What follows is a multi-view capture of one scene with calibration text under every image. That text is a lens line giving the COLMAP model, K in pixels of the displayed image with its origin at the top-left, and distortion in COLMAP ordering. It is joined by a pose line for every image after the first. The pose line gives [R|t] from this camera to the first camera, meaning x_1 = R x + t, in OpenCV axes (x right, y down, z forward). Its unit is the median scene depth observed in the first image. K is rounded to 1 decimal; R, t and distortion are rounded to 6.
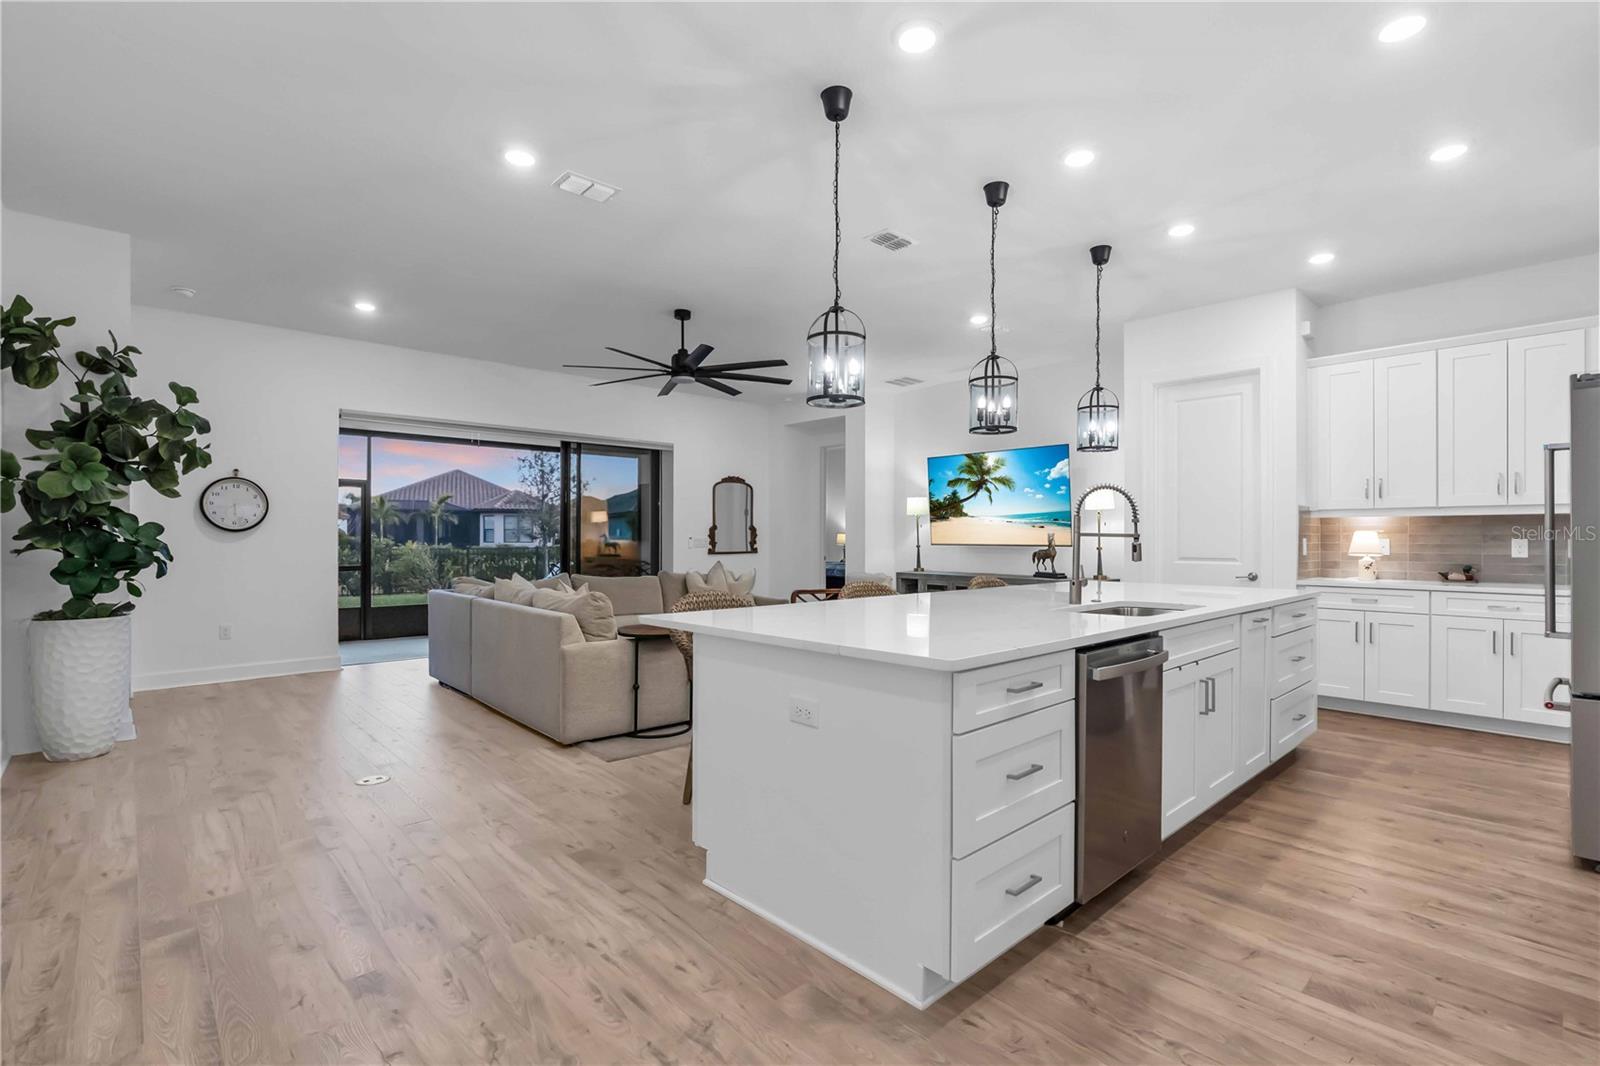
lens RADIAL K [[733.2, 0, 791.5], [0, 733.2, 533.8], [0, 0, 1]] dist [-0.008554, 0.001157]
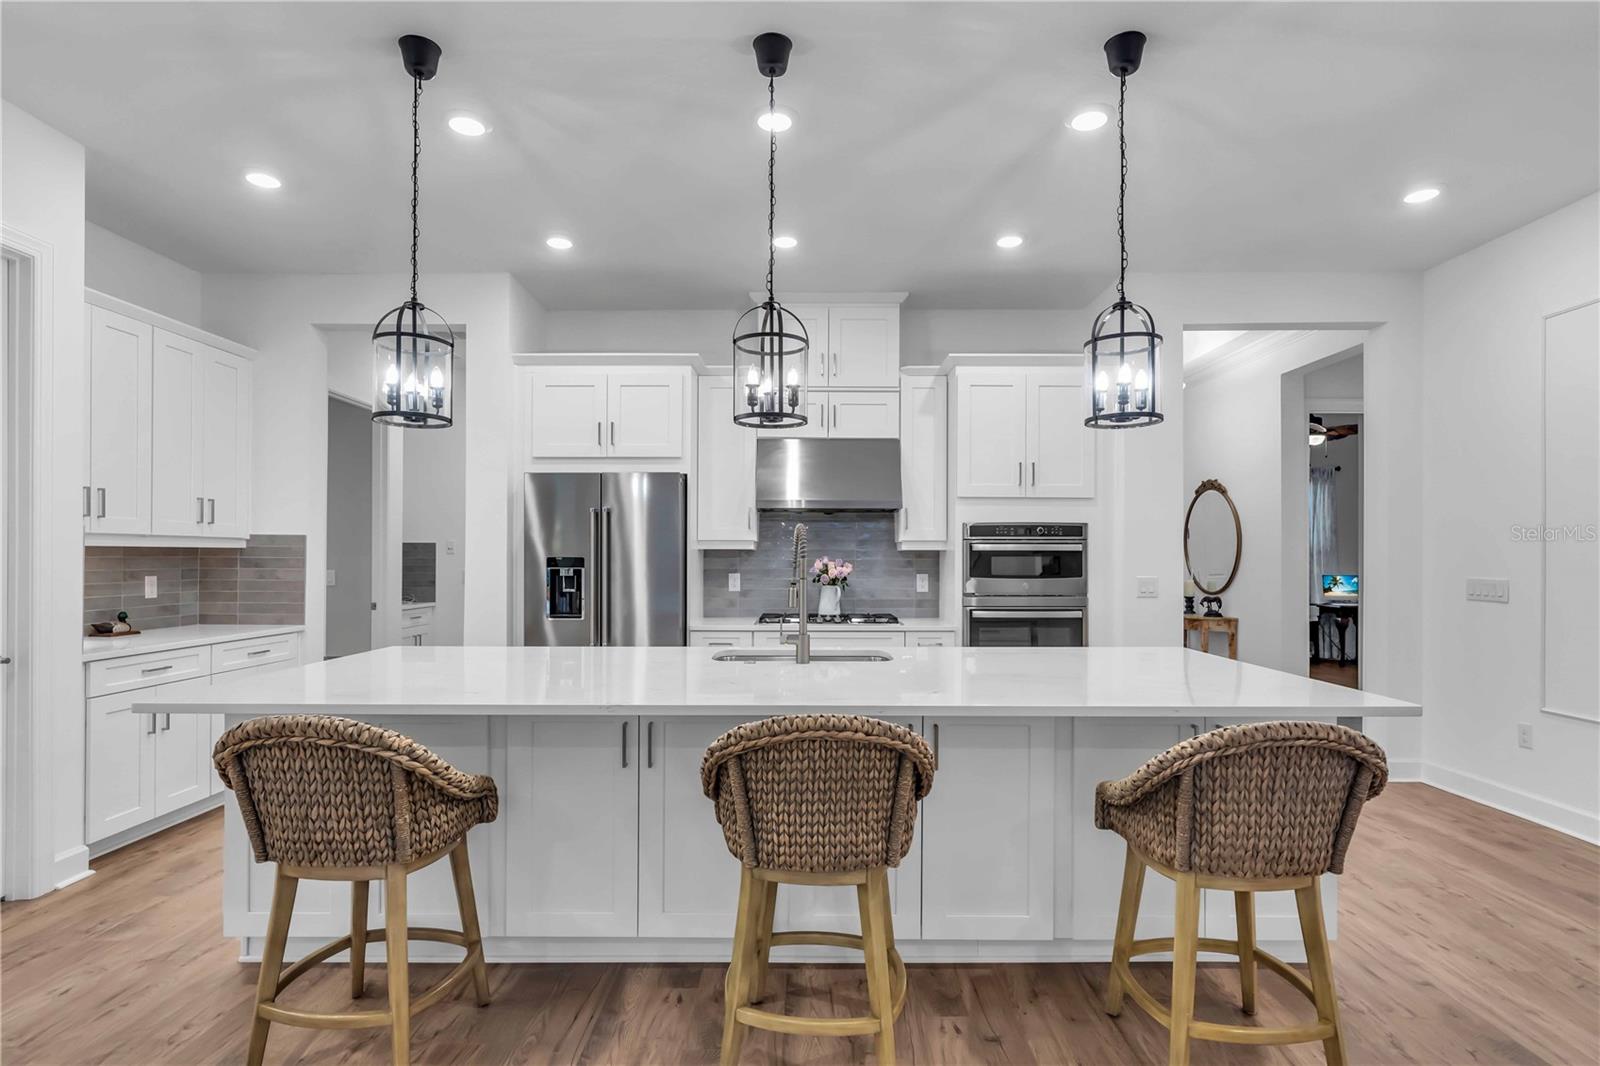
lens RADIAL K [[733.2, 0, 736.0], [0, 733.2, 544.9], [0, 0, 1]] dist [-0.008554, 0.001157]
pose [[-0.728696, 0.007841, 0.684792, -0.069769], [-0.005154, 0.999843, -0.016933, -0.022147], [-0.684818, -0.015869, -0.728542, 1.516905]]
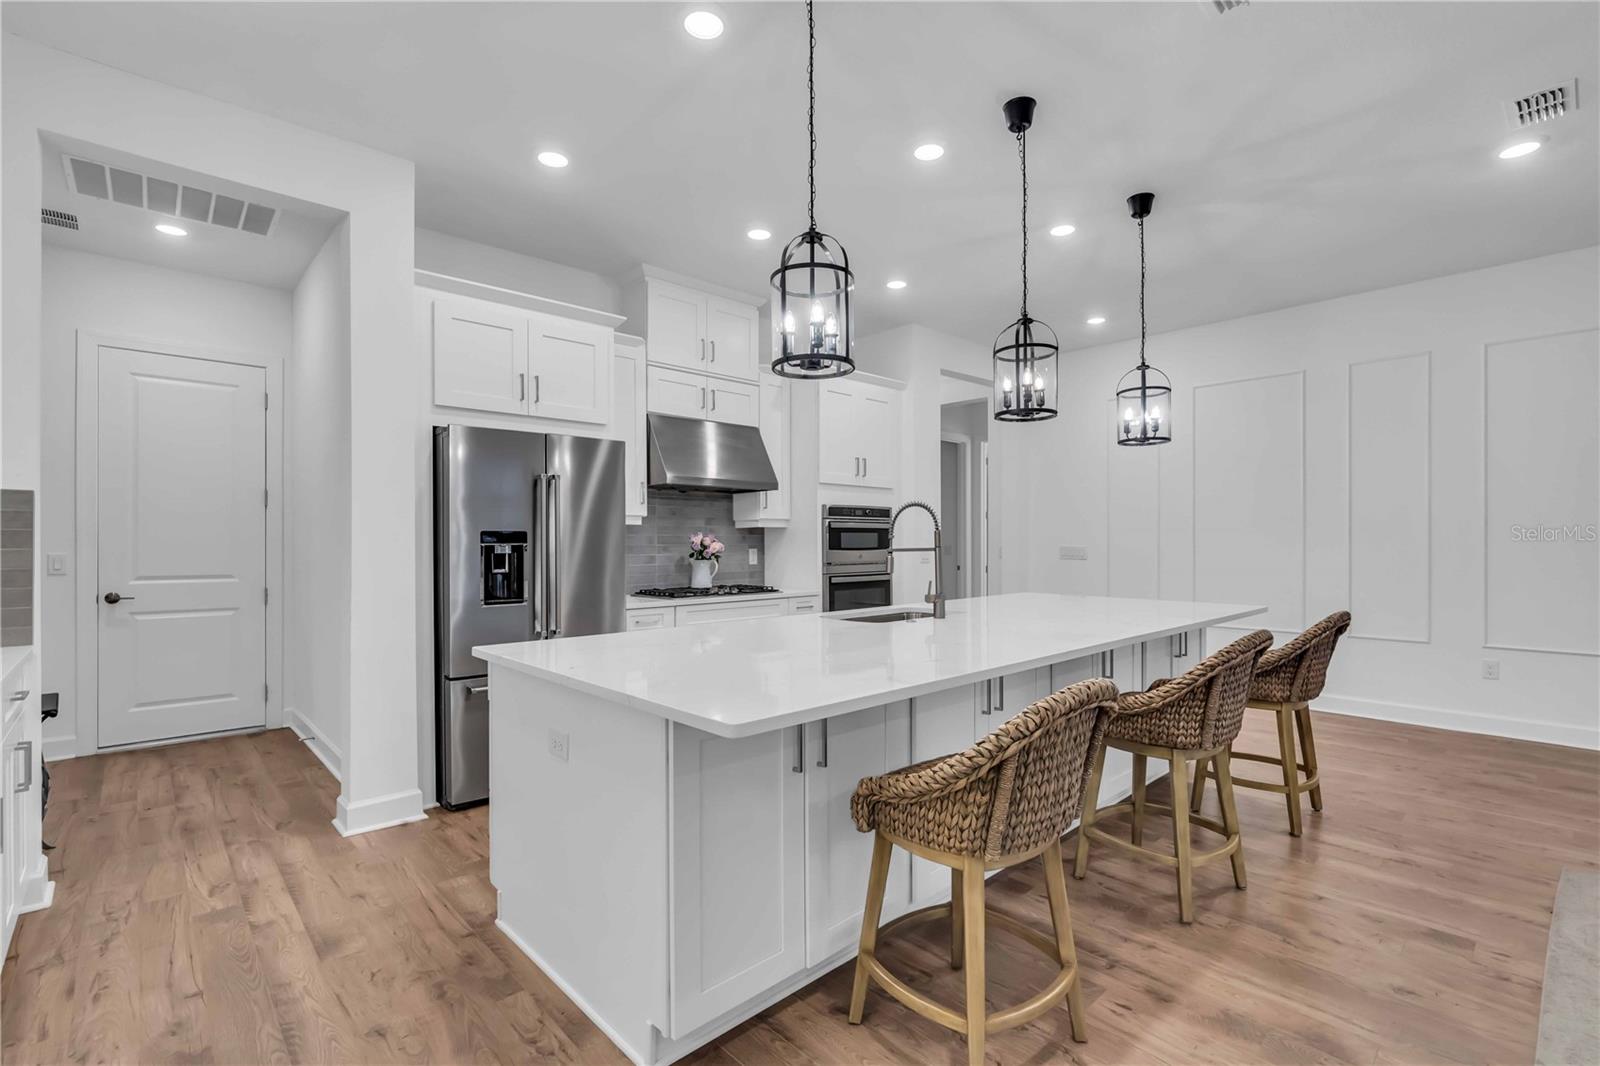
lens RADIAL K [[733.2, 0, 797.3], [0, 733.2, 535.8], [0, 0, 1]] dist [-0.008554, 0.001157]
pose [[-0.999992, 0.001795, -0.003520, 0.529471], [0.001835, 0.999935, -0.011238, -0.003175], [0.003500, -0.011244, -0.999931, 1.824755]]
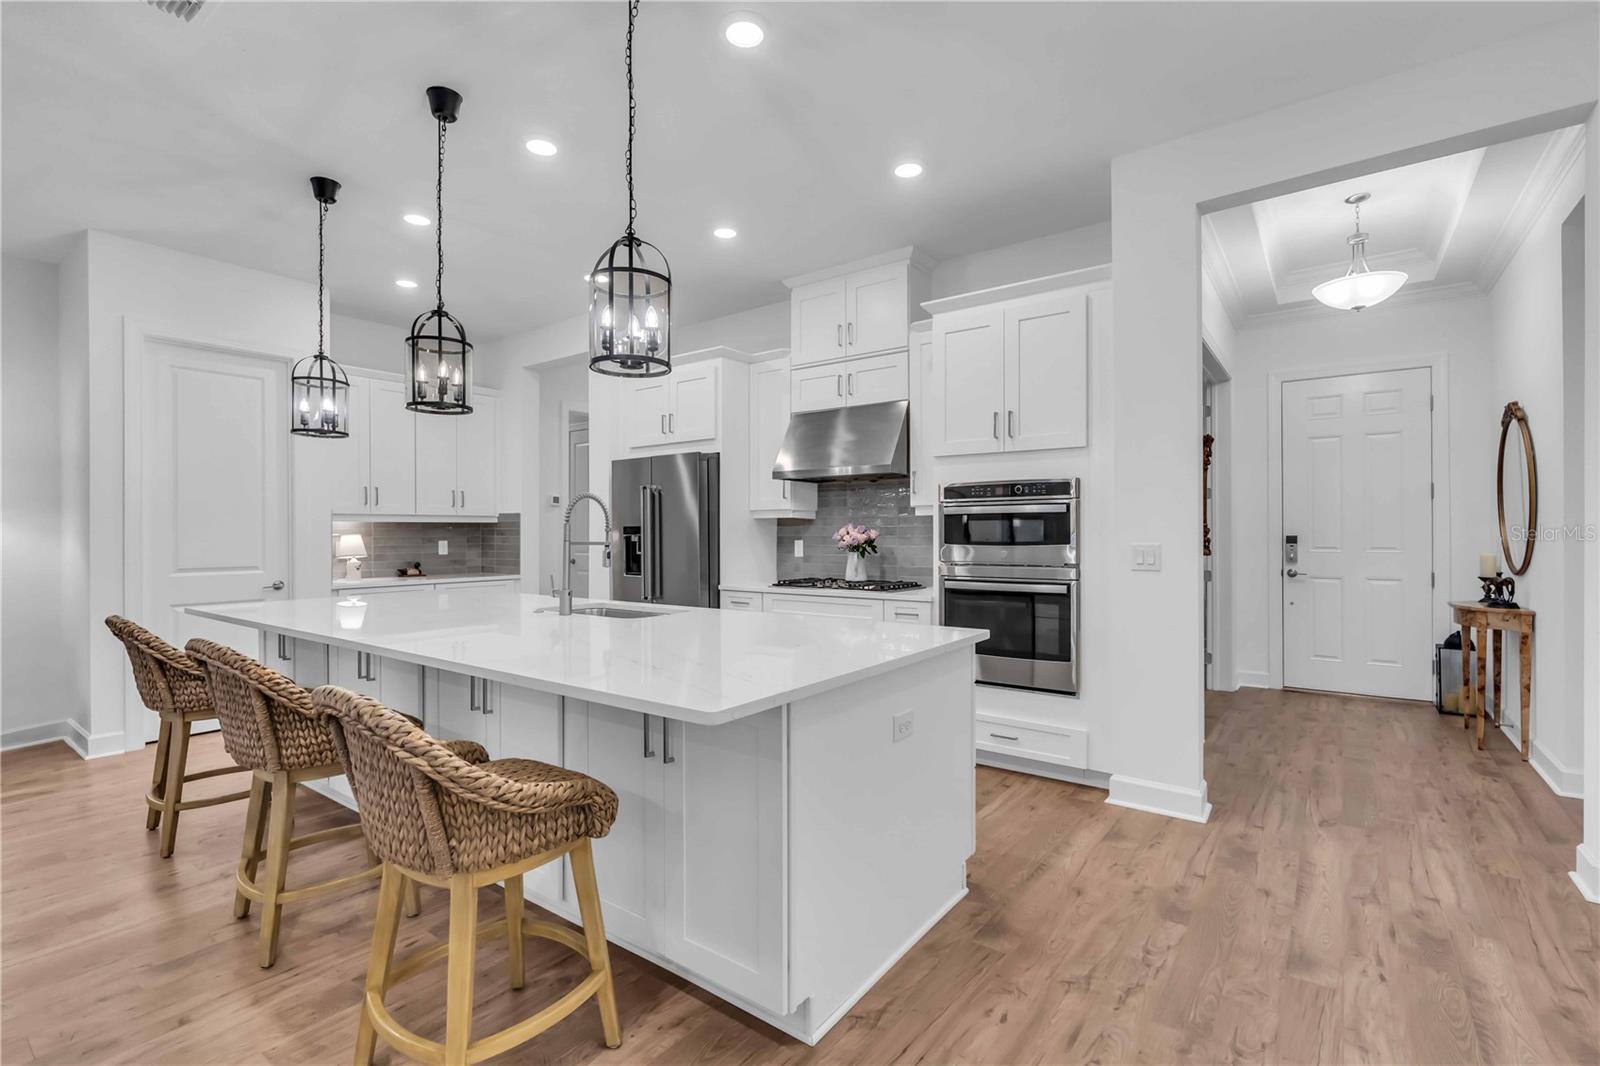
lens RADIAL K [[733.2, 0, 820.9], [0, 733.2, 533.8], [0, 0, 1]] dist [-0.008554, 0.001157]
pose [[-0.205308, -0.001821, 0.978696, -0.565436], [0.000723, 0.999998, 0.002012, -0.009100], [-0.978697, 0.001121, -0.205306, 0.798194]]
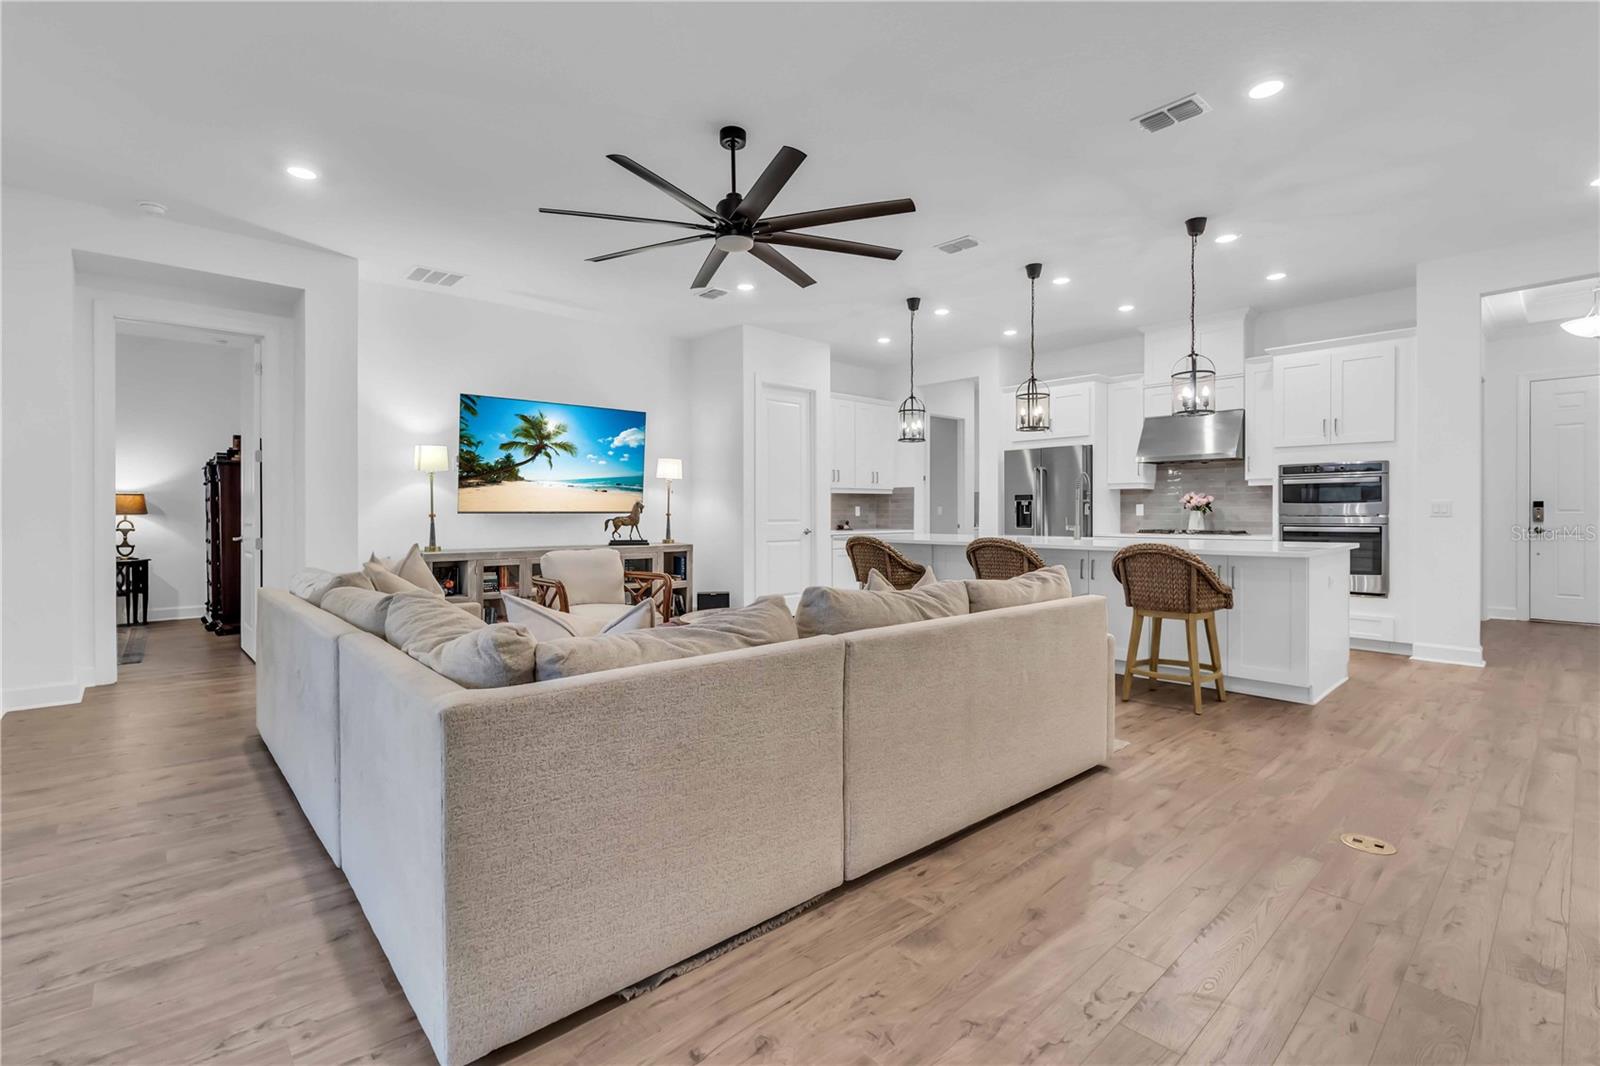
lens RADIAL K [[733.2, 0, 809.4], [0, 733.2, 520.0], [0, 0, 1]] dist [-0.008554, 0.001157]
pose [[-0.004876, -0.011747, 0.999919, -1.228129], [-0.000762, 0.999931, 0.011743, 0.027970], [-0.999988, -0.000705, -0.004885, 1.499447]]
